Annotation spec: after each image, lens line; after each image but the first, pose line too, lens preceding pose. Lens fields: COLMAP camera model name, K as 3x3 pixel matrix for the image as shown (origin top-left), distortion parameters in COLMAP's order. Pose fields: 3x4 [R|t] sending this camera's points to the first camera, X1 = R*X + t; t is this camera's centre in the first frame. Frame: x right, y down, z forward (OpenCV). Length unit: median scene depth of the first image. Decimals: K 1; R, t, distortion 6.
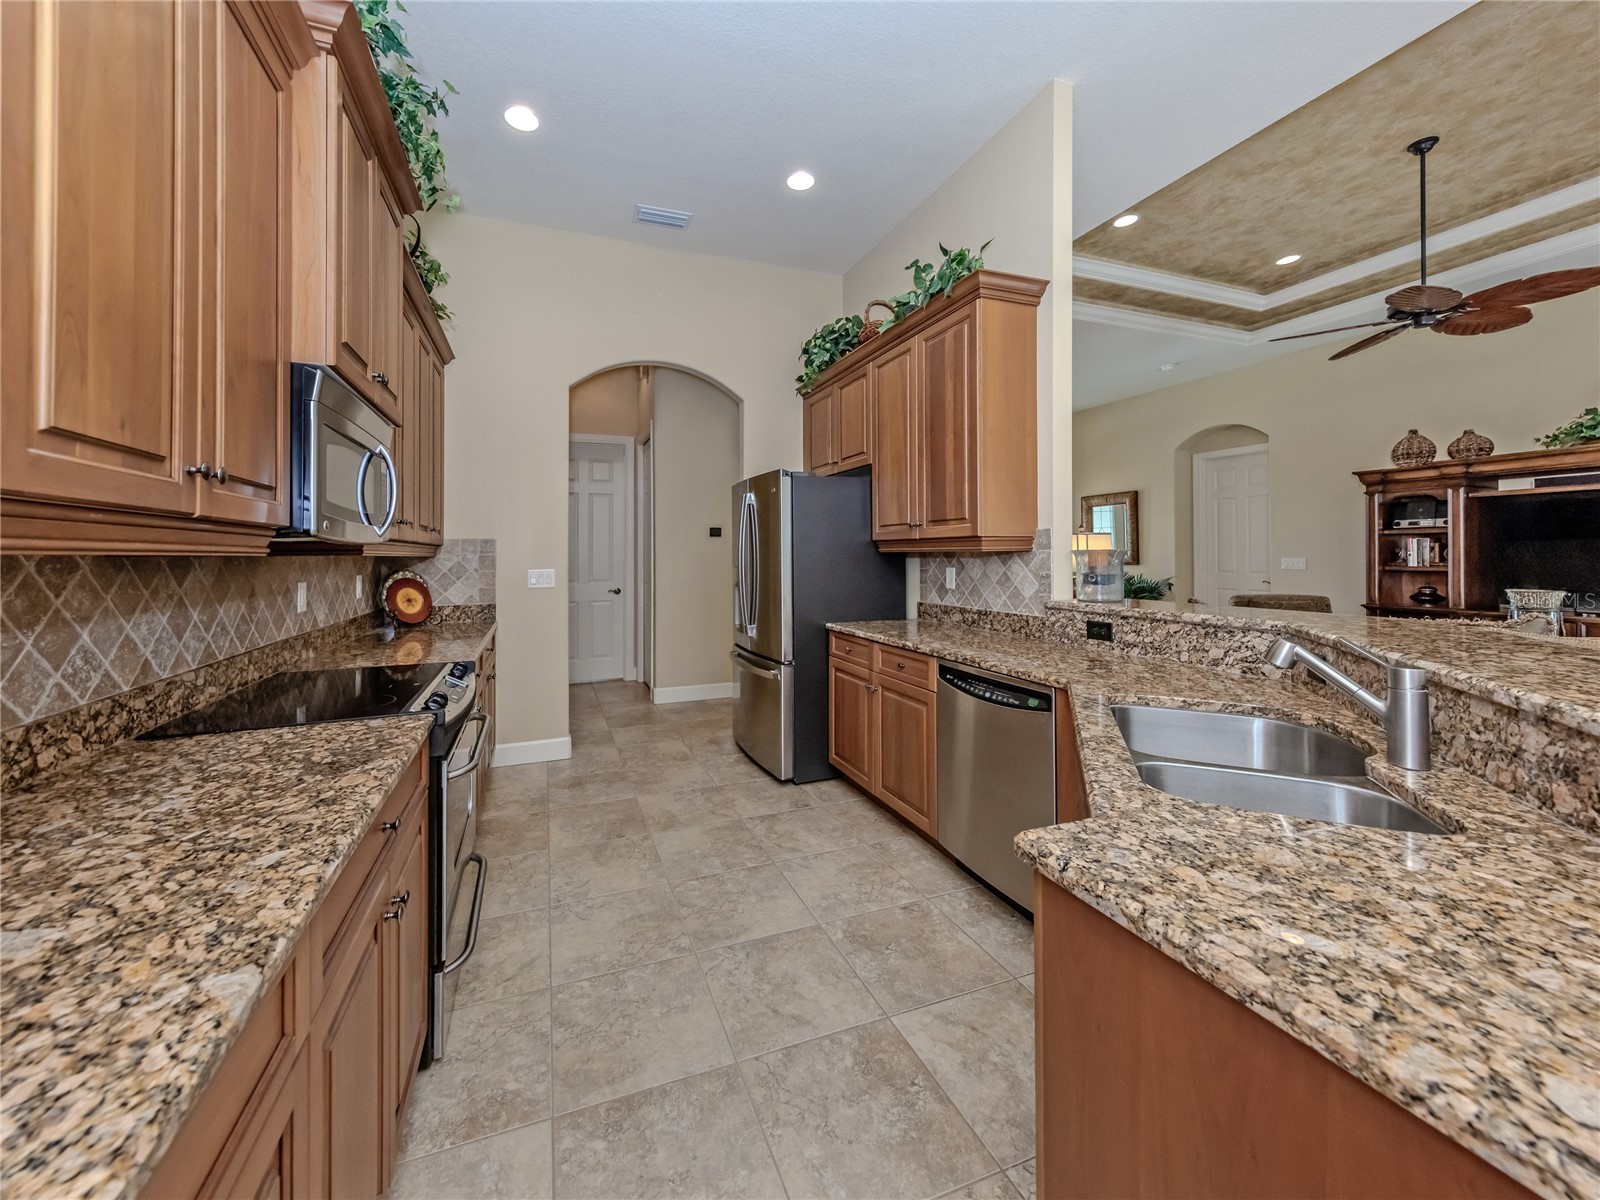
lens RADIAL K [[610.1, 0, 758.9], [0, 610.1, 597.6], [0, 0, 1]] dist [0.014990, 0.000090]
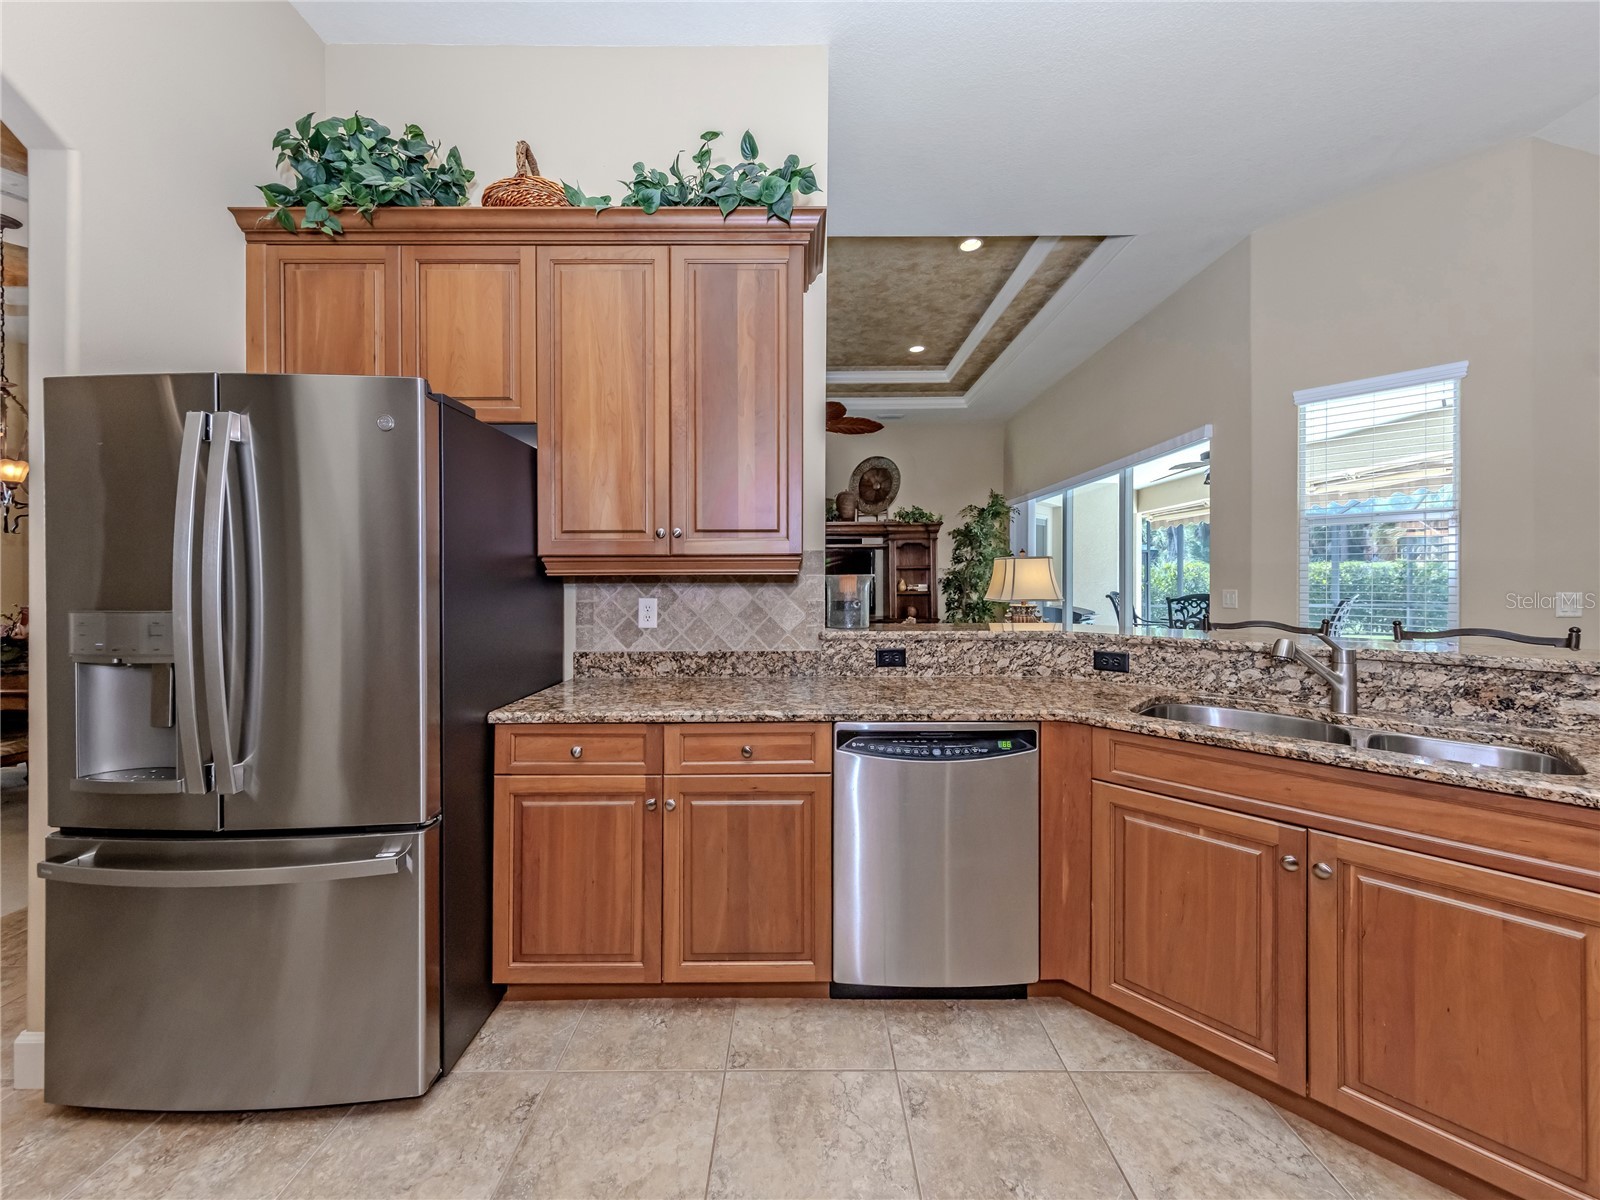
lens RADIAL K [[574.7, 0, 808.3], [0, 574.7, 604.7], [0, 0, 1]] dist [0.008116, -0.000004]
pose [[0.333090, -0.031276, 0.942376, -0.357793], [0.069028, 0.997577, 0.008709, -0.048001], [-0.940365, 0.062149, 0.334442, 0.837767]]
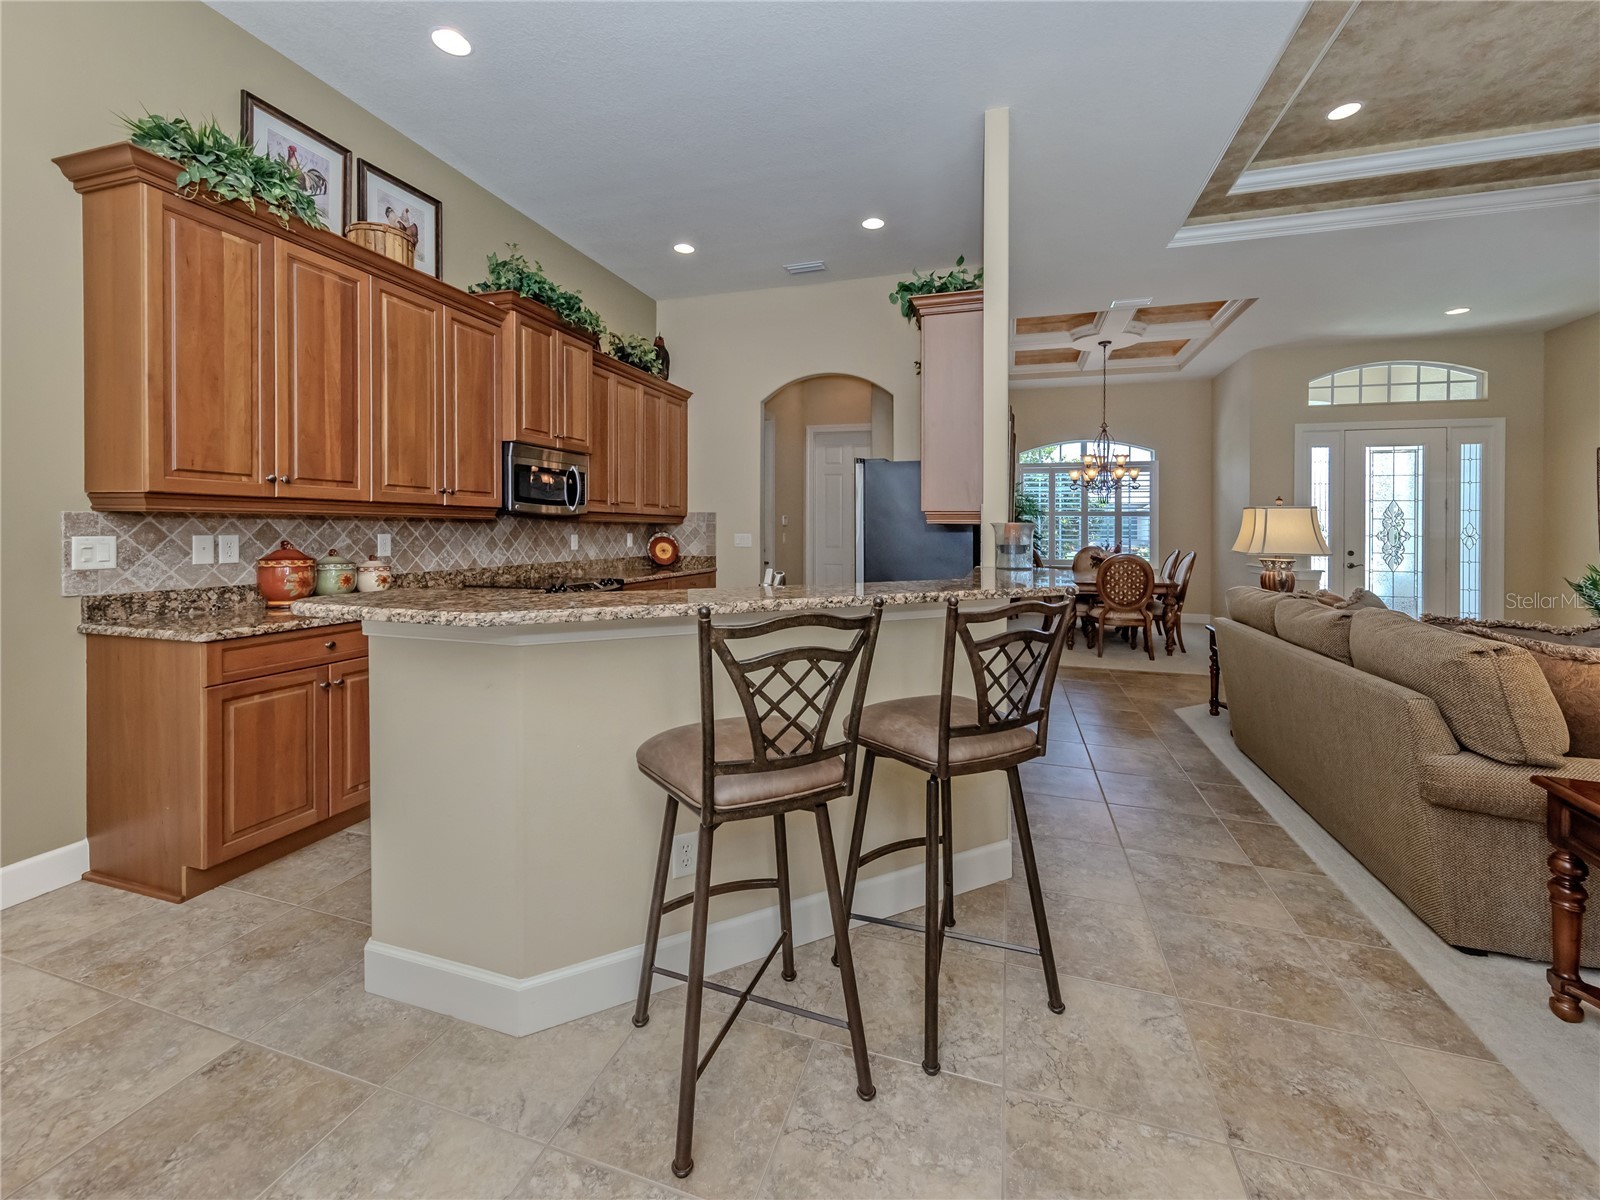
lens RADIAL K [[657.8, 0, 782.1], [0, 657.8, 529.8], [0, 0, 1]] dist [0.001604, 0.000046]
pose [[0.780384, 0.017168, -0.625065, 1.078825], [-0.060556, 0.996999, -0.048219, 0.021381], [0.622362, 0.075481, 0.779082, -0.226206]]
